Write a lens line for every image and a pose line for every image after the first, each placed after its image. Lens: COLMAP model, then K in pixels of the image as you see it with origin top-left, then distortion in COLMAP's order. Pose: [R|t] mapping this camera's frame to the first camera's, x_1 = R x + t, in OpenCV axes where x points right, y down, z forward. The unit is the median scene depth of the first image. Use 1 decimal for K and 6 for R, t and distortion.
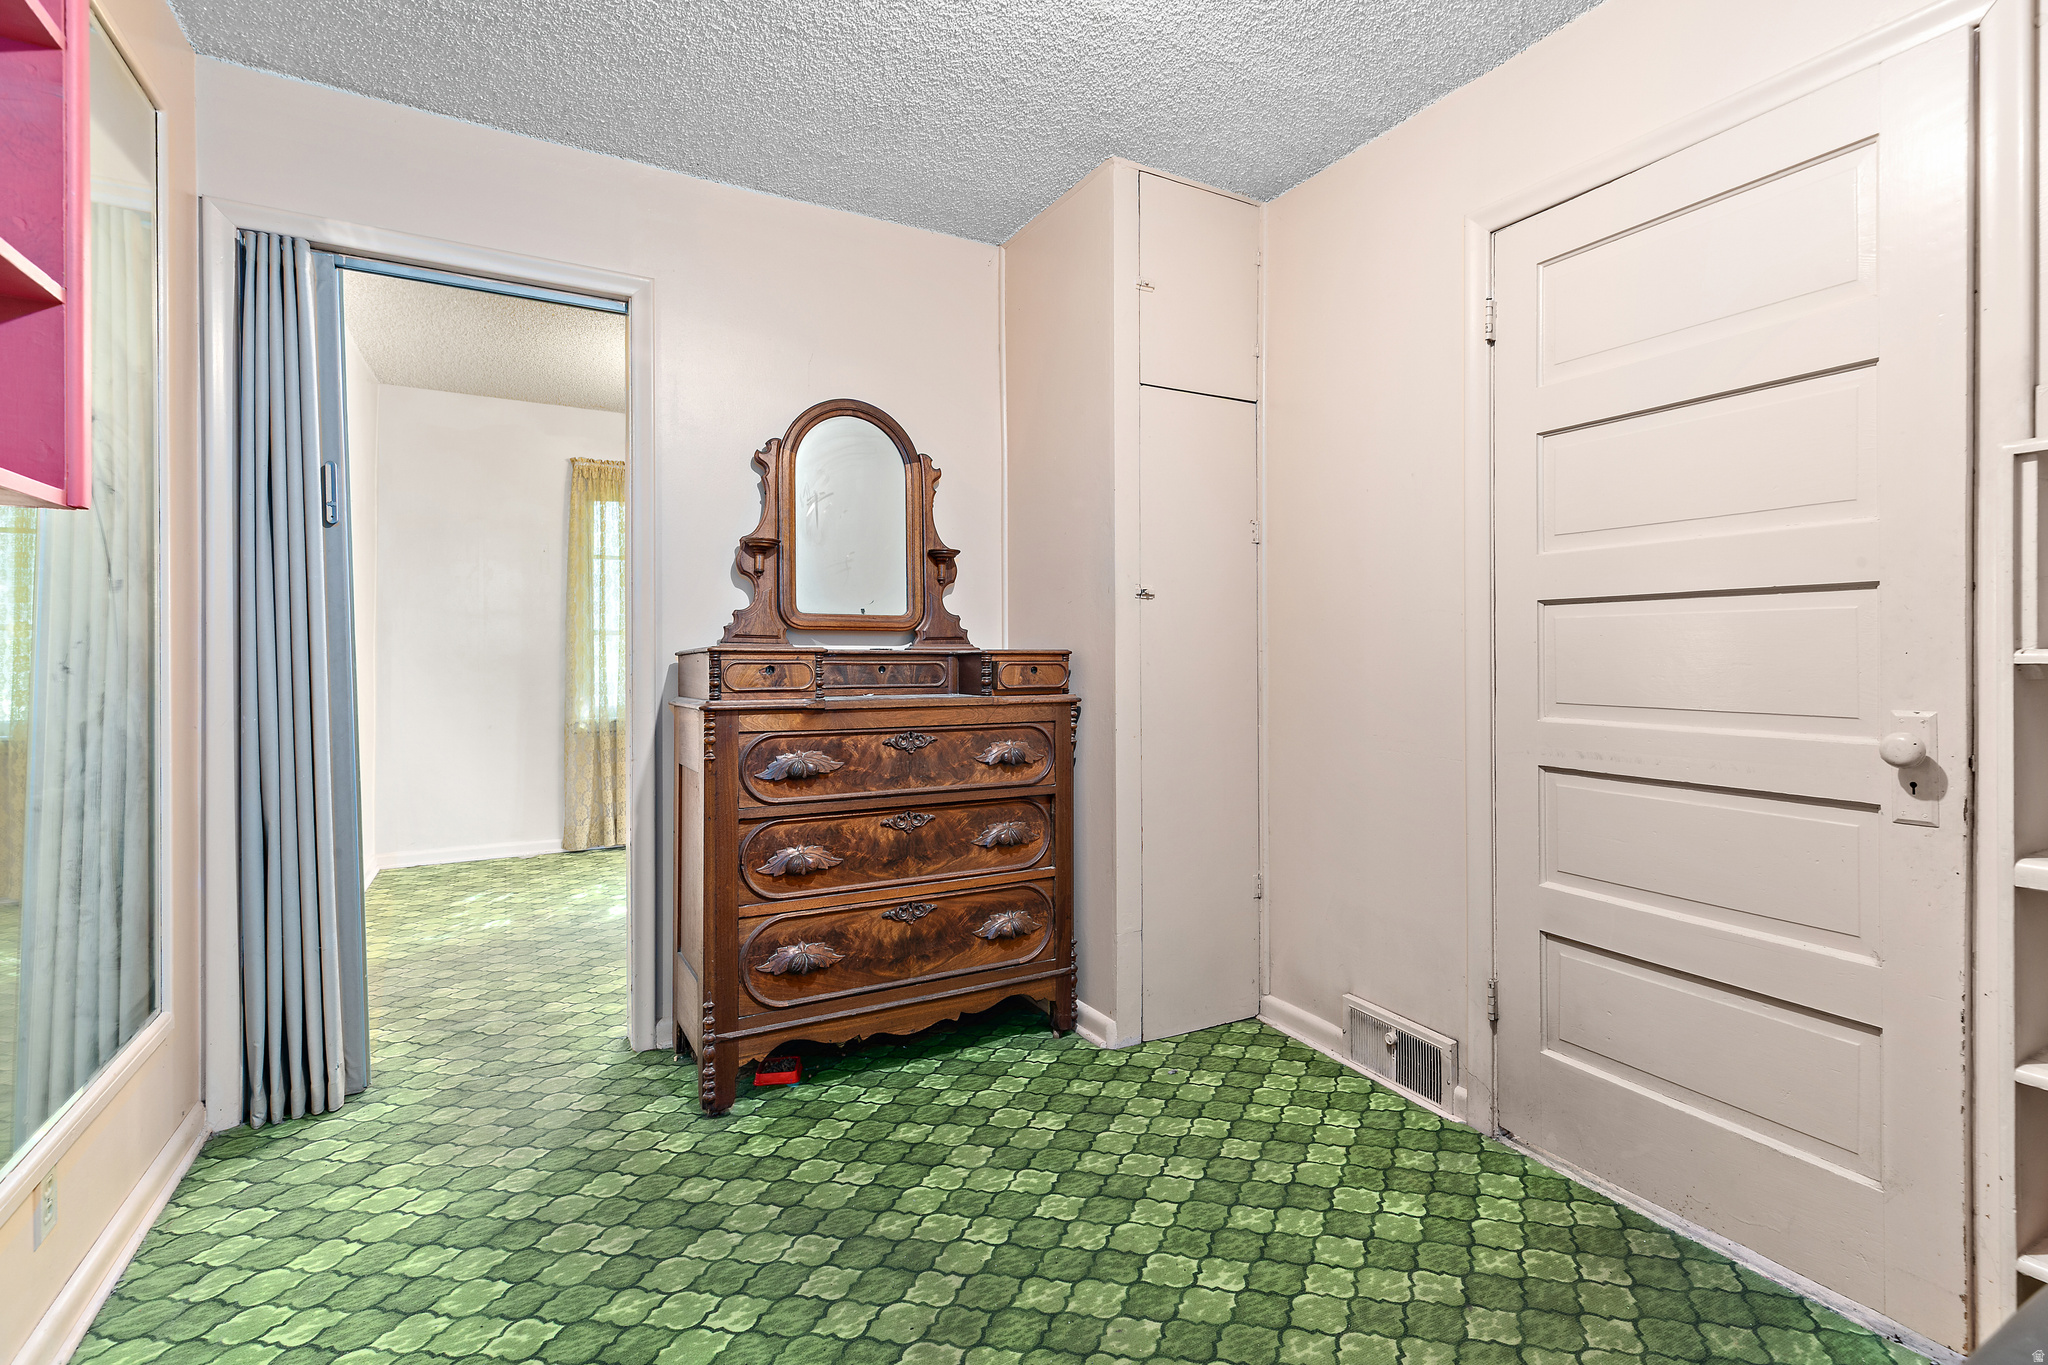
lens RADIAL K [[969.9, 0, 1023.4], [0, 969.9, 655.1], [0, 0, 1]] dist [-0.000312, -0.000098]
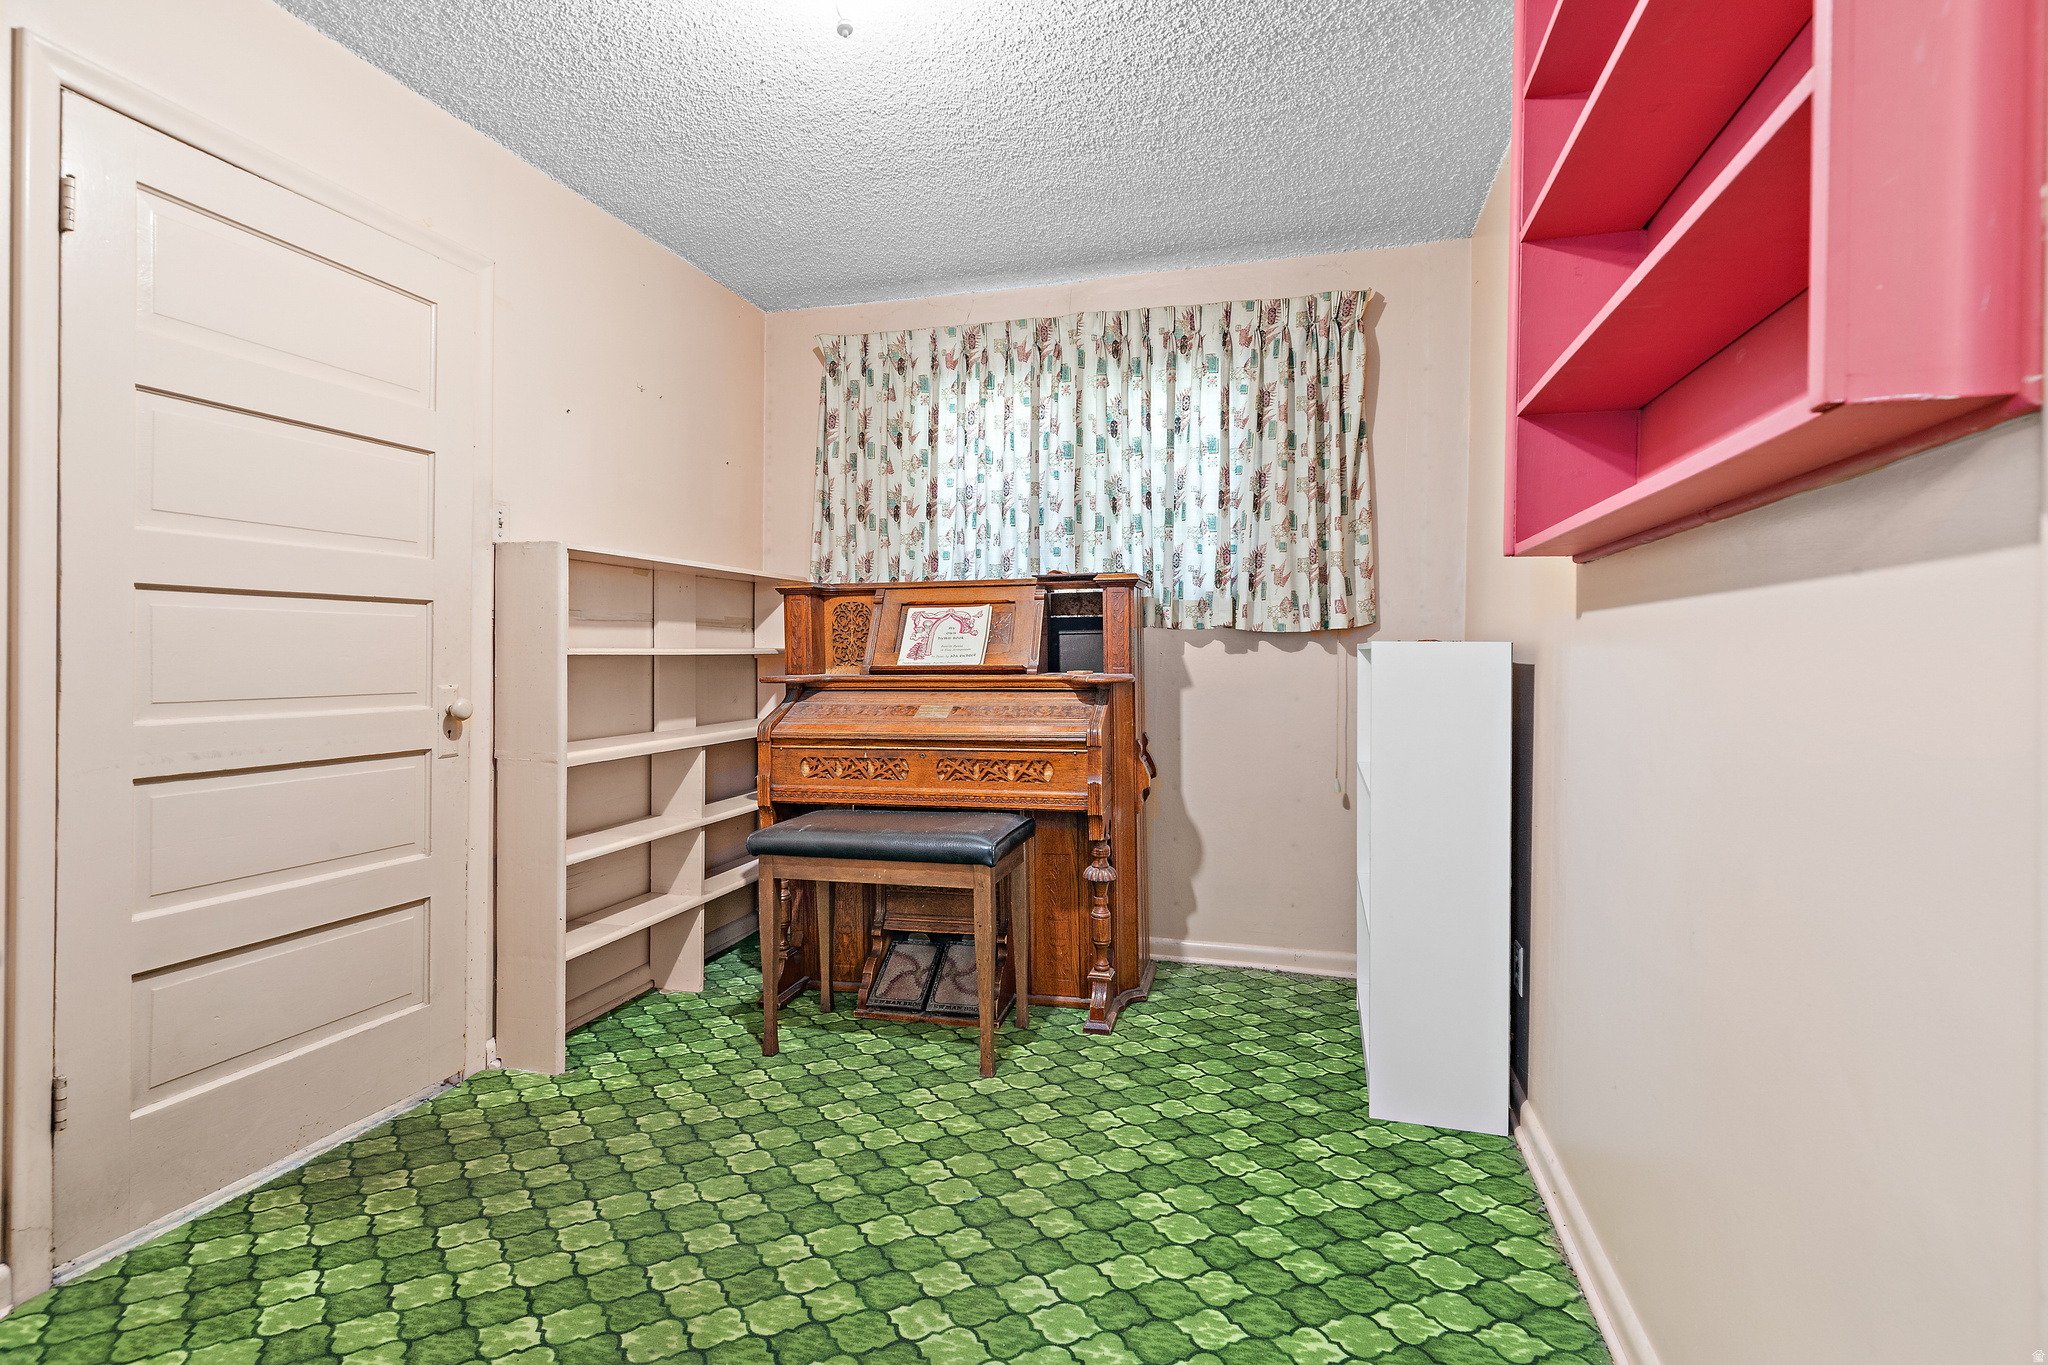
lens RADIAL K [[969.9, 0, 1023.4], [0, 969.9, 655.1], [0, 0, 1]] dist [-0.000312, -0.000098]
pose [[-0.721725, 0.001887, 0.692178, -0.754913], [0.004526, 0.999988, 0.001993, 0.008463], [-0.692166, 0.004572, -0.721724, 1.315170]]
